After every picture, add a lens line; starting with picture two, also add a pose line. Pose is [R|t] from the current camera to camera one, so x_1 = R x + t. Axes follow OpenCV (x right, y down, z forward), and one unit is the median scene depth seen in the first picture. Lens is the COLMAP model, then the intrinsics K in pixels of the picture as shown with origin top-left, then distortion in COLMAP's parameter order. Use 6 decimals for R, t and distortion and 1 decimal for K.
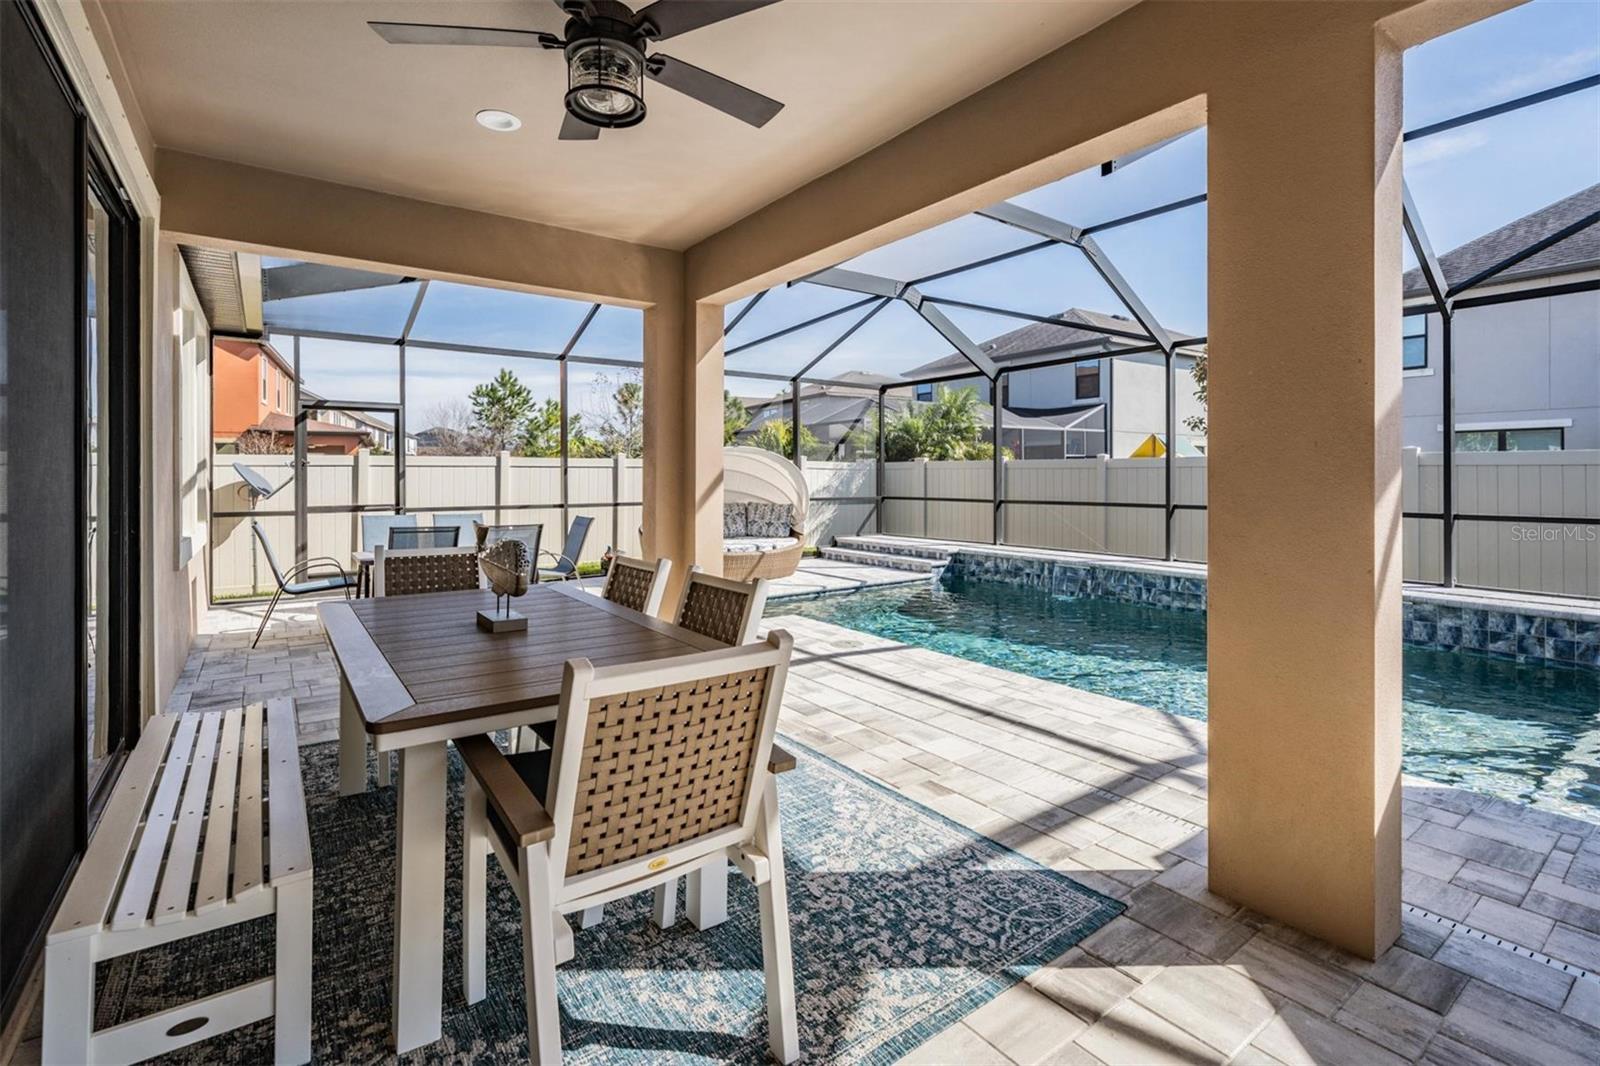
lens RADIAL K [[721.3, 0, 824.6], [0, 721.3, 478.3], [0, 0, 1]] dist [0.002918, -0.001606]
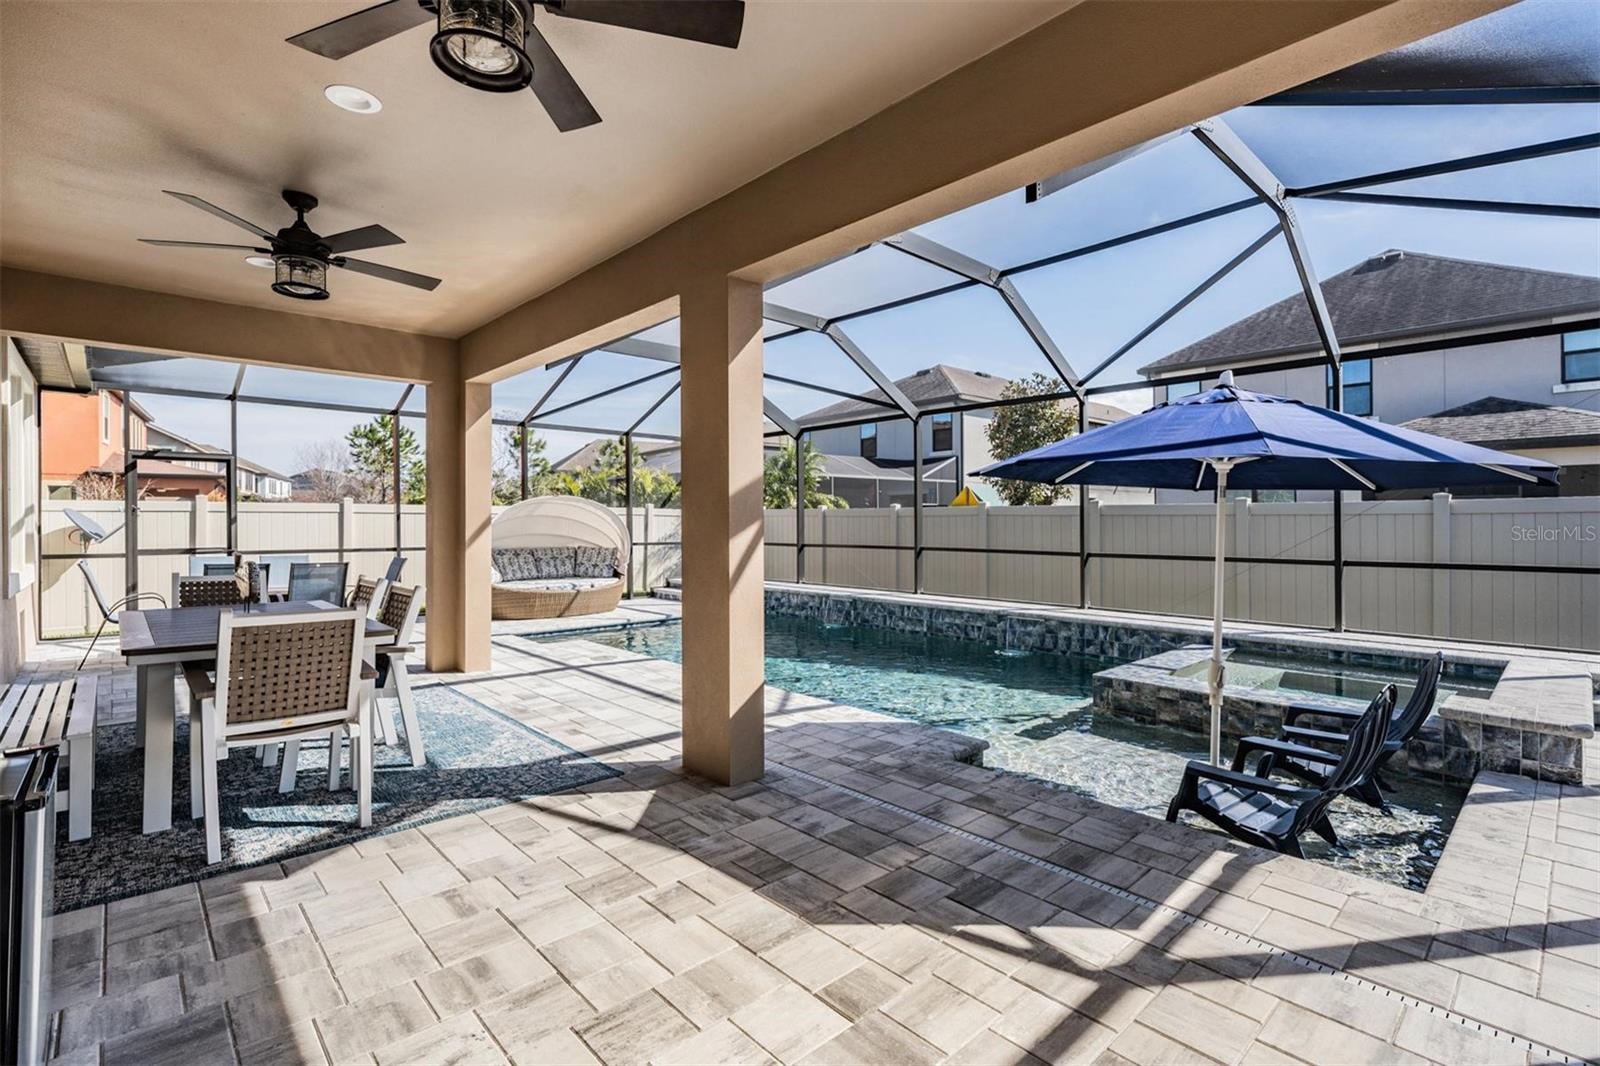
lens RADIAL K [[721.3, 0, 791.2], [0, 721.3, 528.7], [0, 0, 1]] dist [0.002918, -0.001606]
pose [[0.995124, 0.001857, 0.098610, 0.161513], [-0.002308, 0.999987, 0.004457, 0.001553], [-0.098600, -0.004663, 0.995116, -0.183863]]
